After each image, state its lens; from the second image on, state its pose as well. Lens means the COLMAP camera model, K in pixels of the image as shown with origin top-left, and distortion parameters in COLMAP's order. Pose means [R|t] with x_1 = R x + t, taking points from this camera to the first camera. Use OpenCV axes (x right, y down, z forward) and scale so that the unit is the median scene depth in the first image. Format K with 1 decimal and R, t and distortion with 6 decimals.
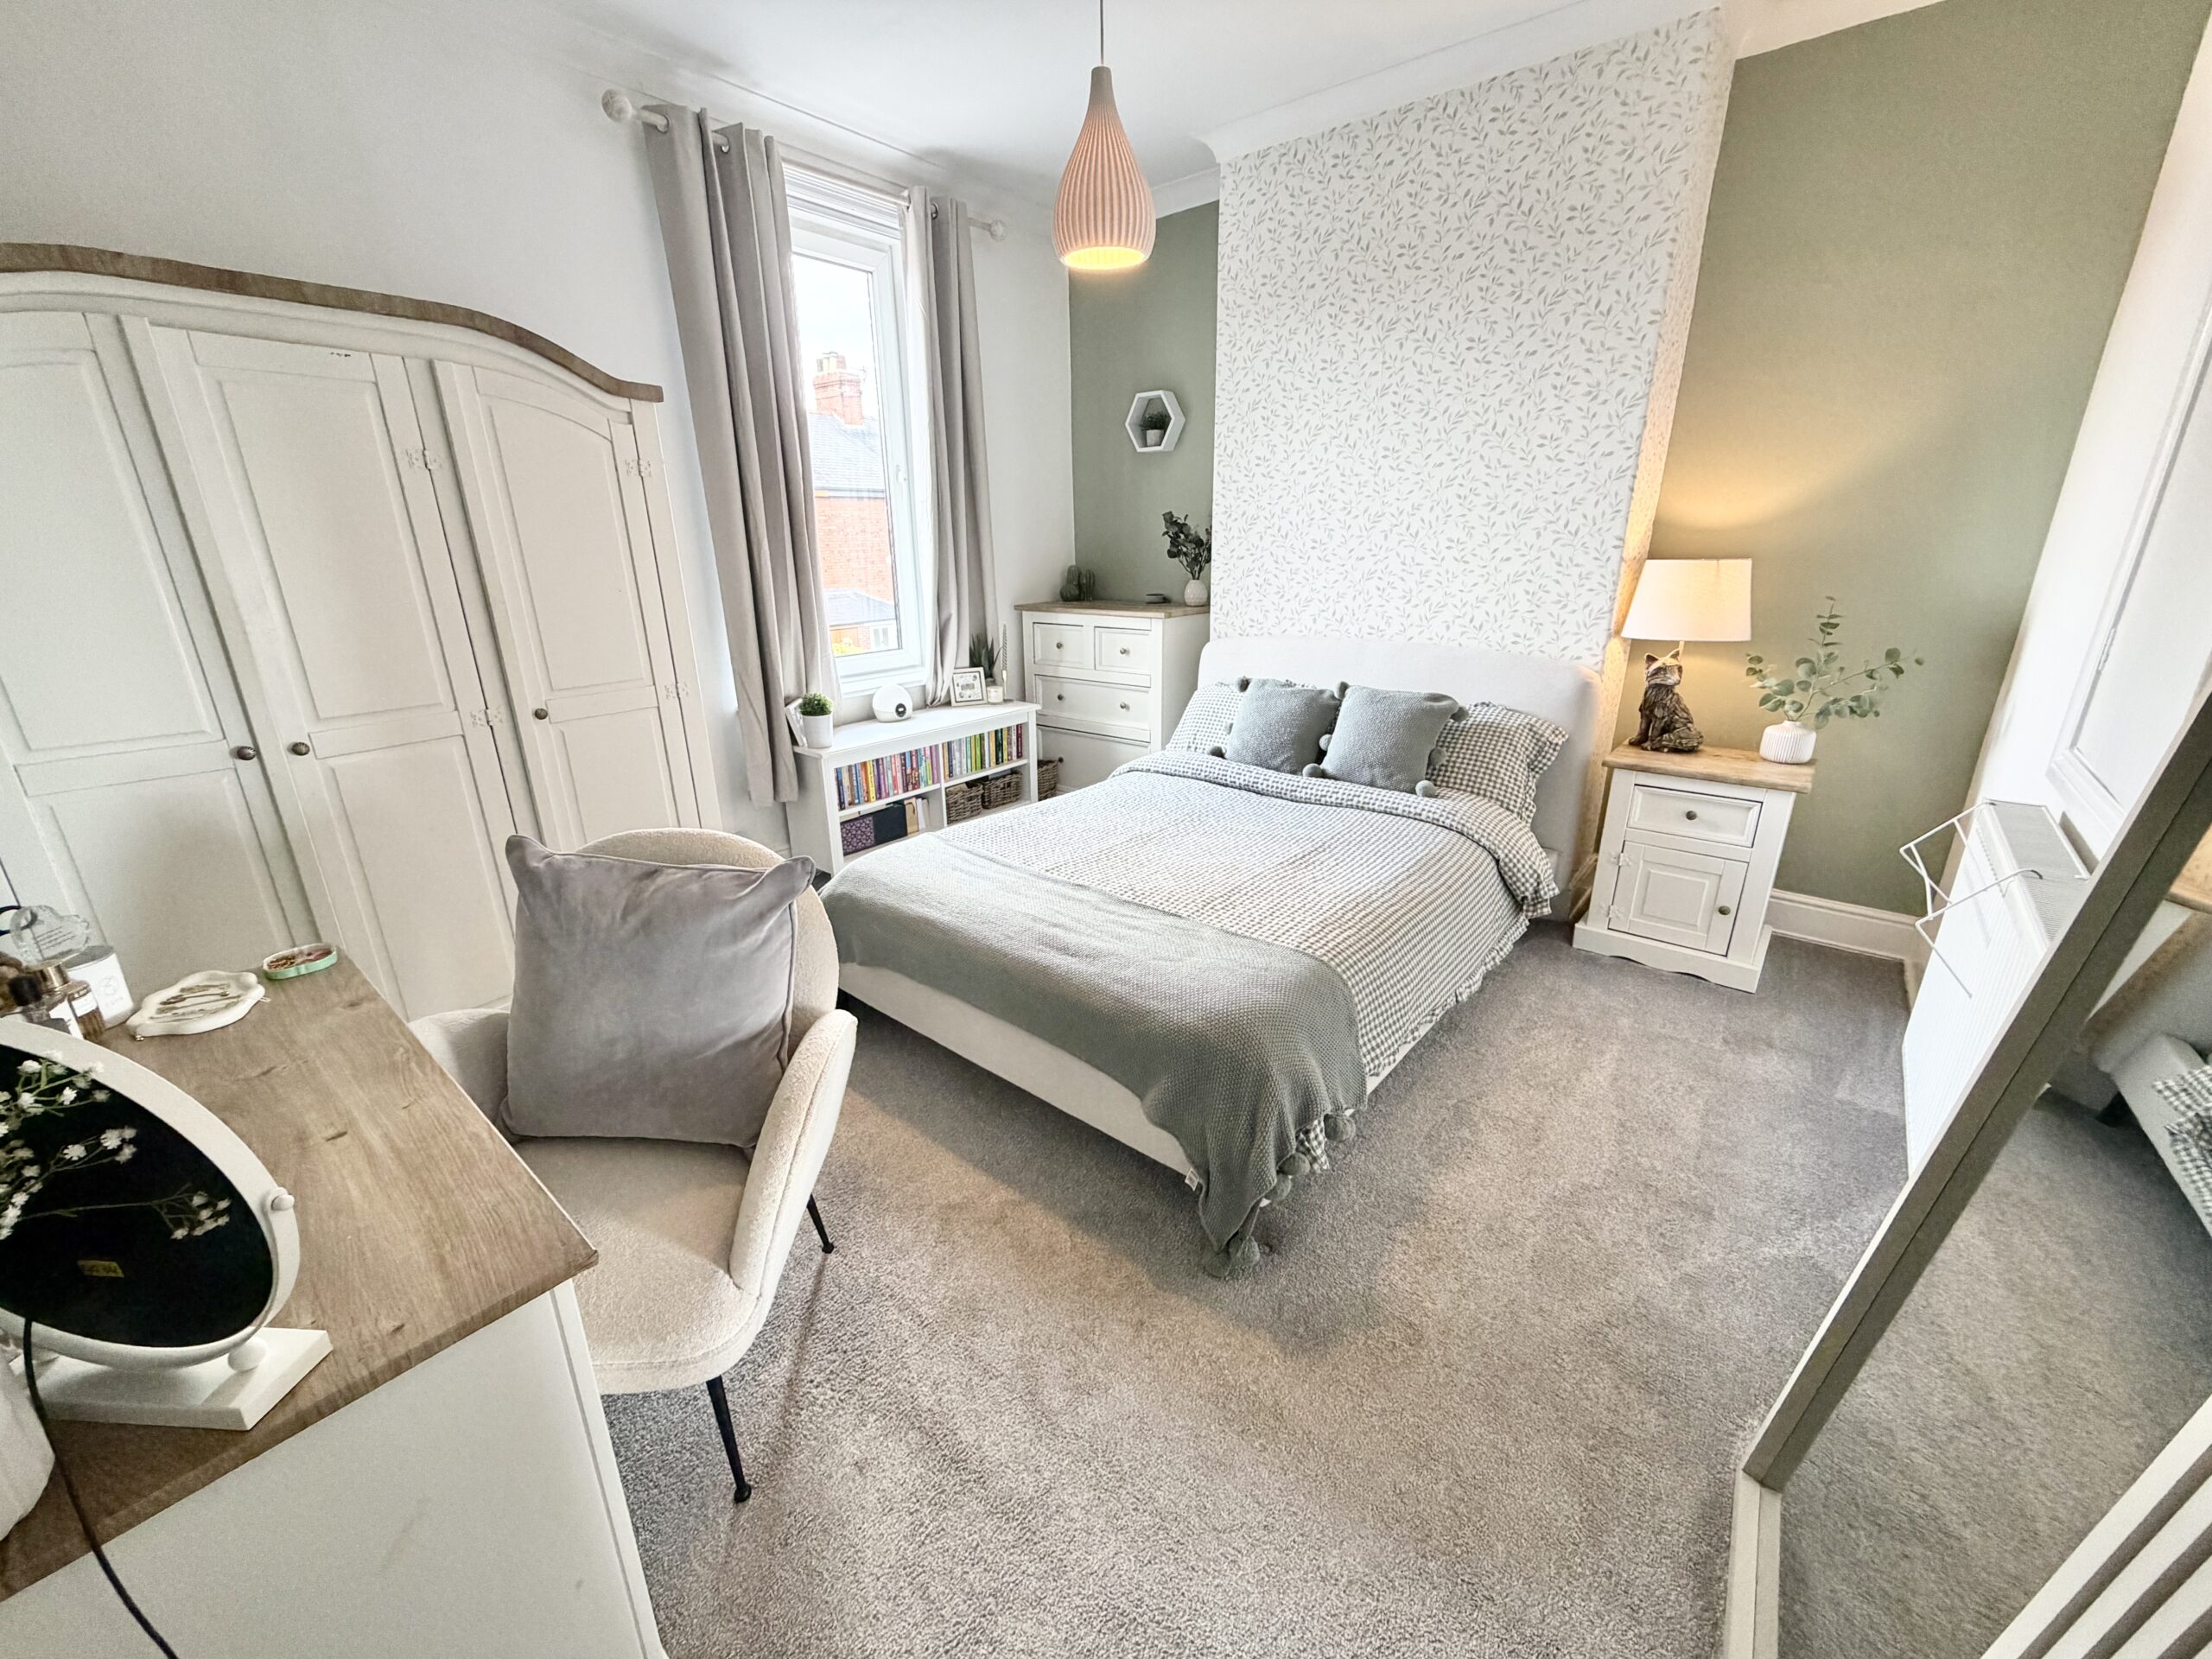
lens RADIAL K [[872.8, 0, 1097.6], [0, 872.8, 826.6], [0, 0, 1]] dist [-0.001022, -0.000130]
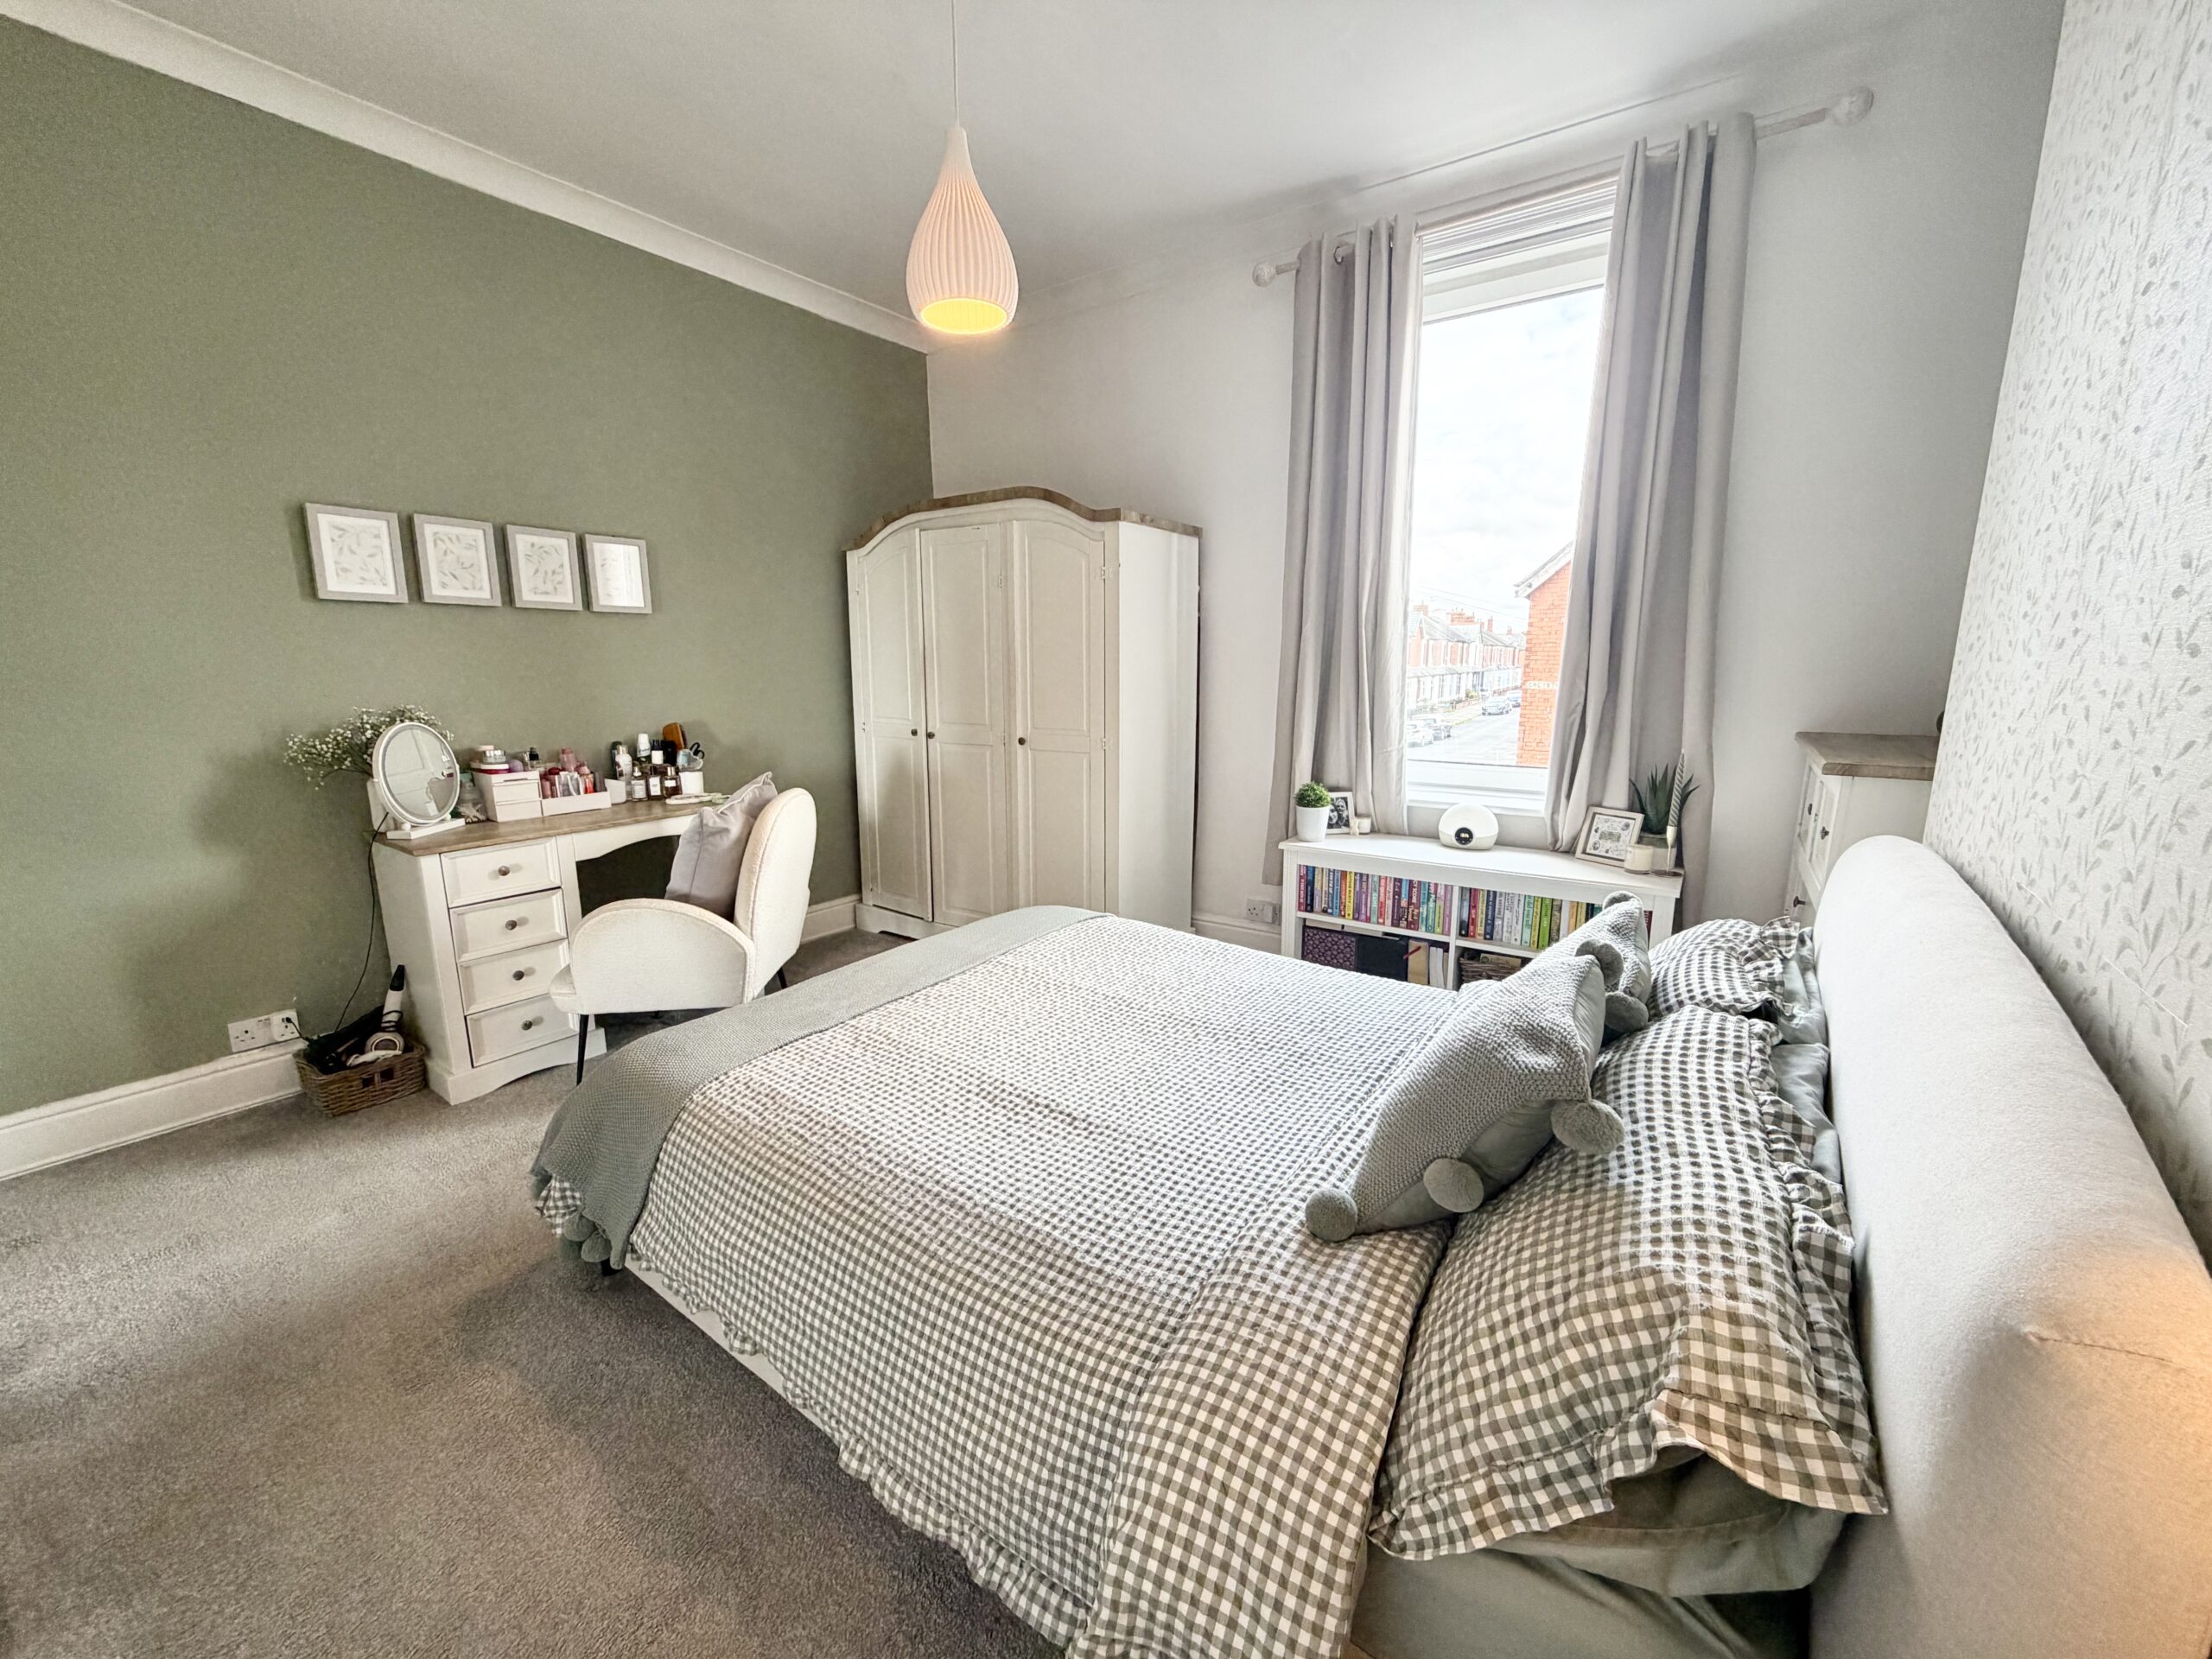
lens RADIAL K [[872.8, 0, 1097.6], [0, 872.8, 826.6], [0, 0, 1]] dist [-0.001022, -0.000130]
pose [[0.070710, 0.204816, -0.976243, 0.556443], [-0.310590, 0.934562, 0.173575, -0.188805], [0.947910, 0.290938, 0.129697, 0.627992]]
